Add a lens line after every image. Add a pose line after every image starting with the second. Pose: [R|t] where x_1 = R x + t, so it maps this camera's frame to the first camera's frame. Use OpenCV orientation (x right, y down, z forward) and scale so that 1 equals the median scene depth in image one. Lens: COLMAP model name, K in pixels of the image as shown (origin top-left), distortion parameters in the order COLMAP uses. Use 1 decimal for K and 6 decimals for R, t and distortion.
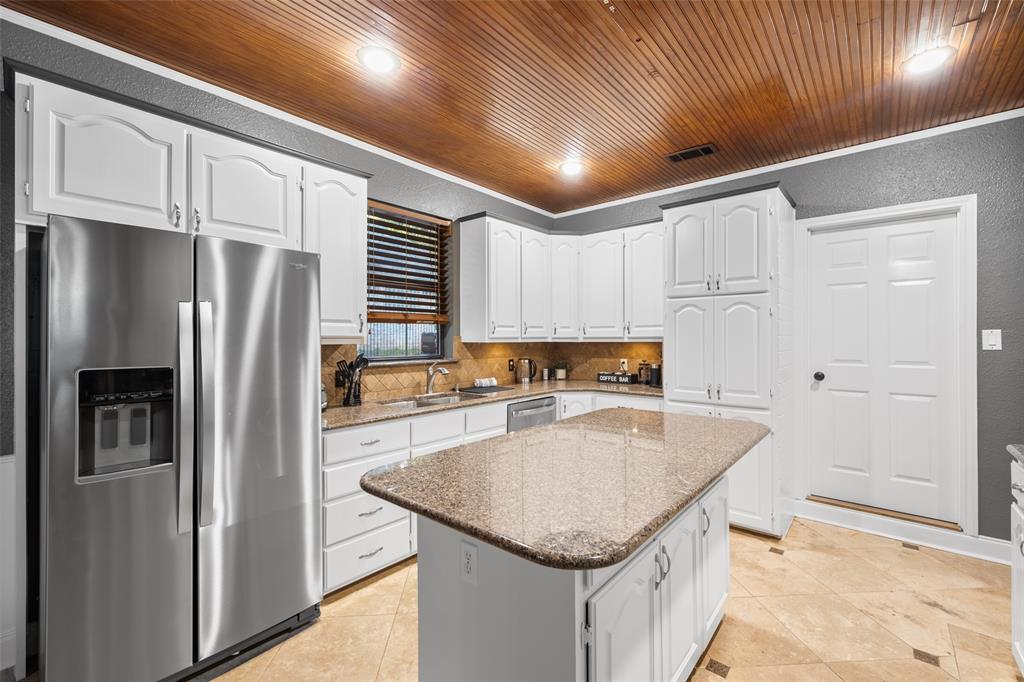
lens RADIAL K [[431.0, 0, 511.3], [0, 431.0, 345.2], [0, 0, 1]] dist [0.001840, 0.000079]
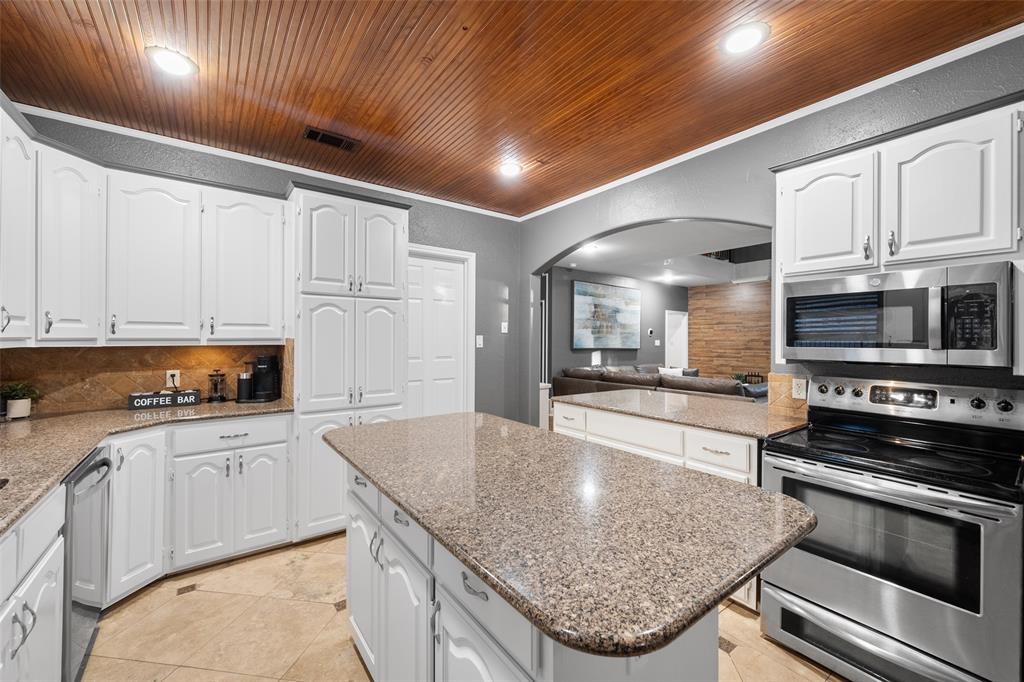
lens RADIAL K [[408.2, 0, 514.9], [0, 408.2, 340.6], [0, 0, 1]] dist [-0.002059, -0.000419]
pose [[0.215705, -0.000496, 0.976458, -0.335784], [0.013495, 0.999906, -0.002473, -0.008558], [-0.976365, 0.013711, 0.215692, 0.423104]]
